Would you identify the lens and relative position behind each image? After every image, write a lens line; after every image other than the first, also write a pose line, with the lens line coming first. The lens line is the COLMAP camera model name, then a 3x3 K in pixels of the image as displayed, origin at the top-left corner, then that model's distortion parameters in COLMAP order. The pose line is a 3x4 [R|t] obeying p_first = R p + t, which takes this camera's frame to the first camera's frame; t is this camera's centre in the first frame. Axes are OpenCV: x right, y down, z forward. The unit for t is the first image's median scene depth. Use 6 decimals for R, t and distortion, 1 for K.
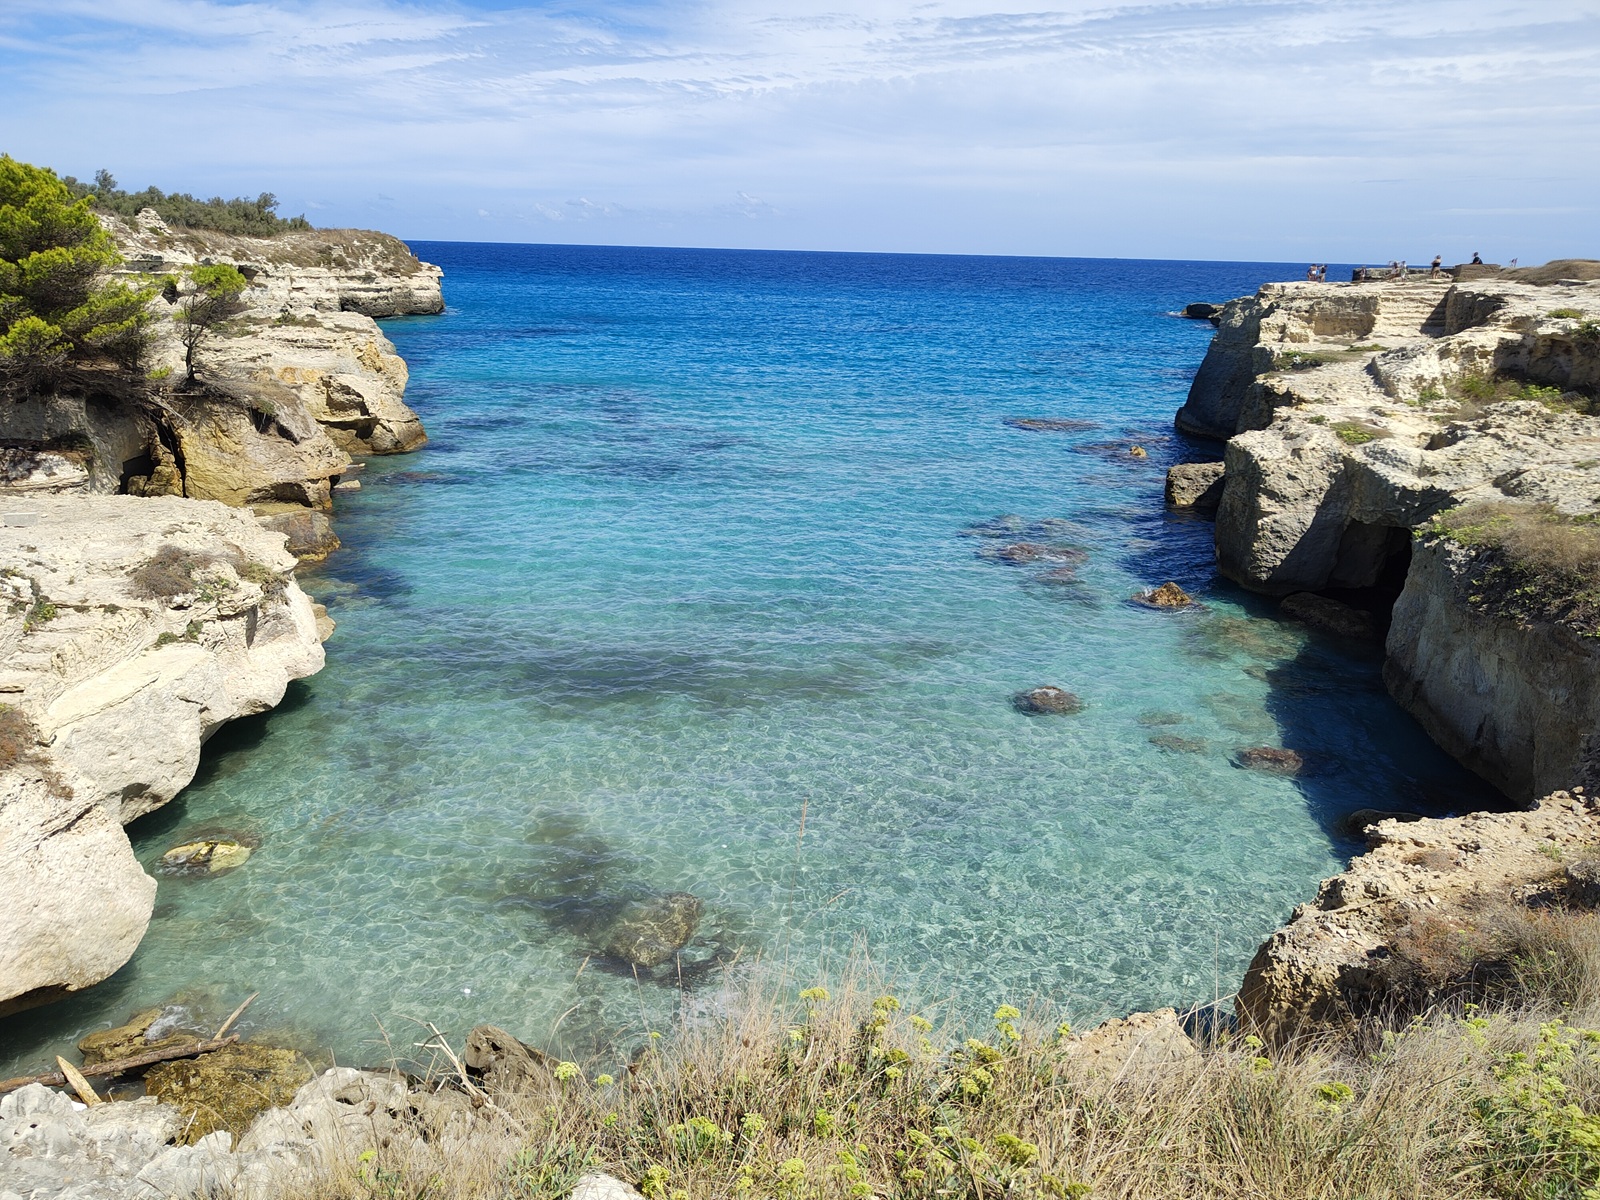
lens RADIAL K [[1195.7, 0, 806.0], [0, 1195.7, 584.9], [0, 0, 1]] dist [0.004026, -0.010128]
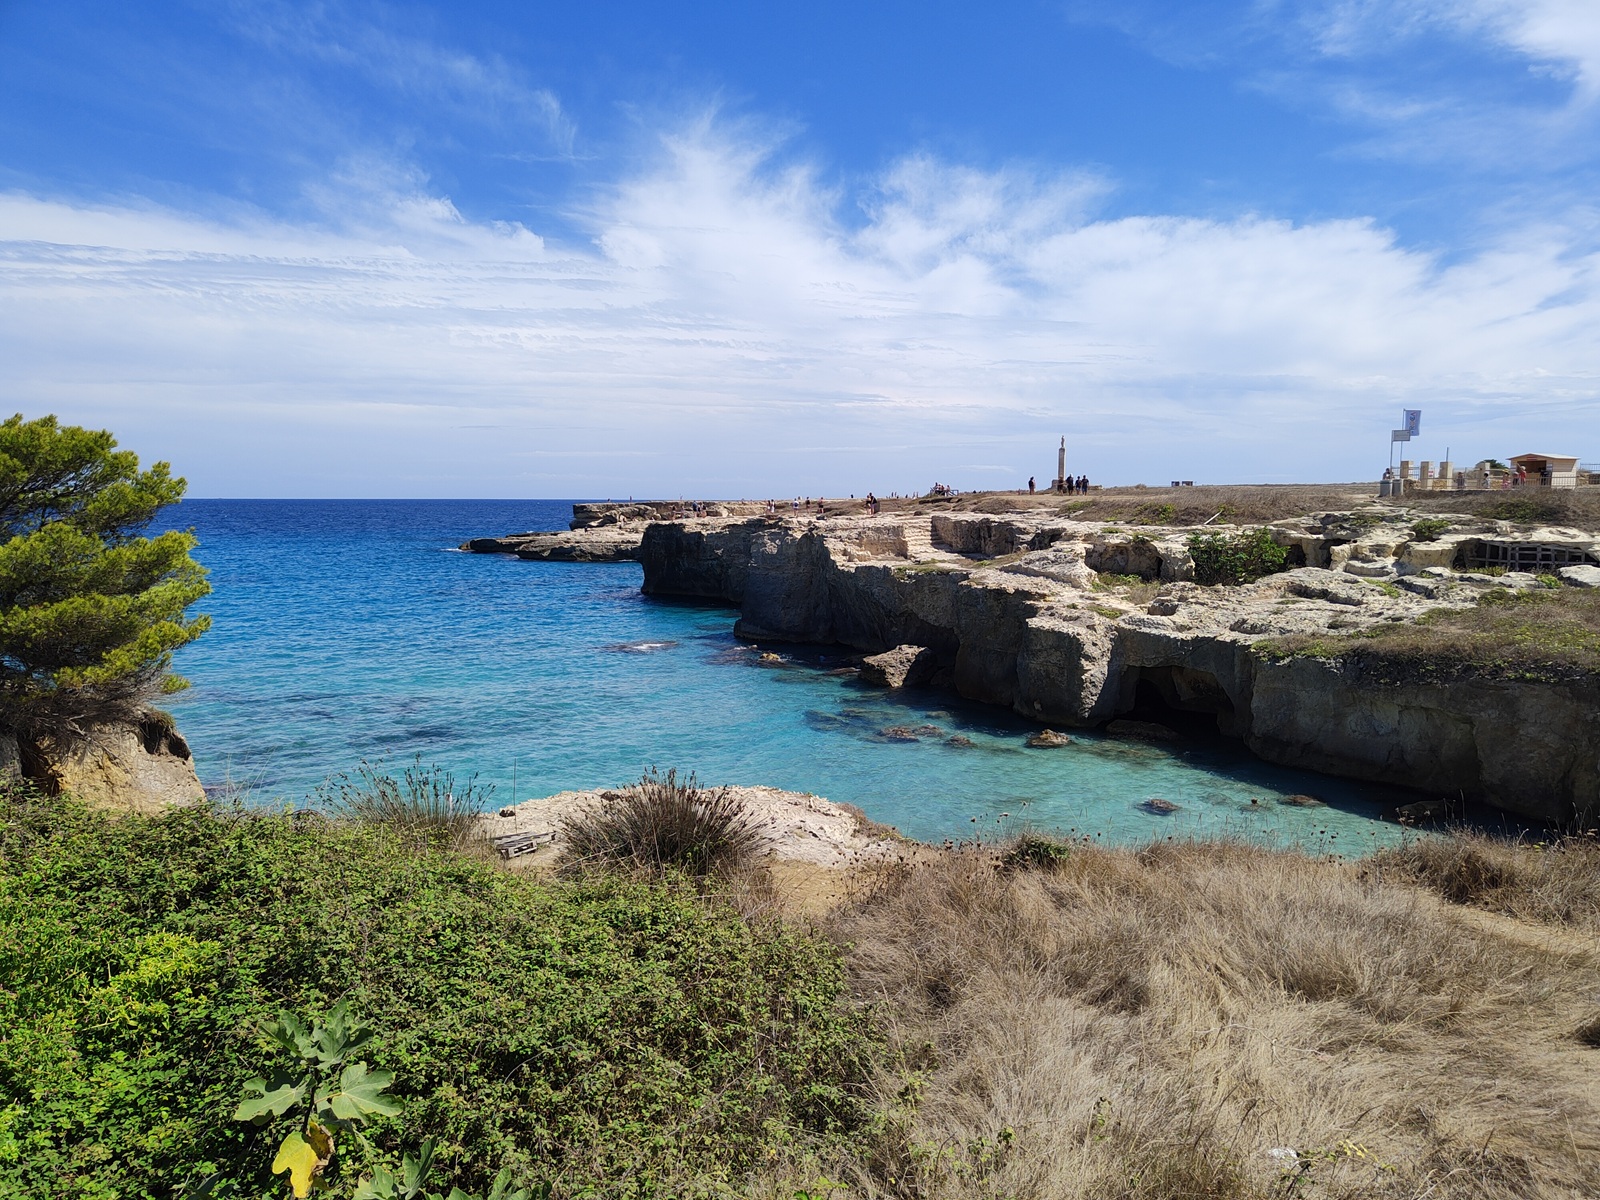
lens RADIAL K [[1195.7, 0, 808.2], [0, 1195.7, 612.7], [0, 0, 1]] dist [0.004026, -0.010128]
pose [[0.692091, -0.090797, 0.716077, -0.630543], [0.207931, 0.975082, -0.077328, -0.060726], [-0.691213, 0.202412, 0.693725, 0.140835]]
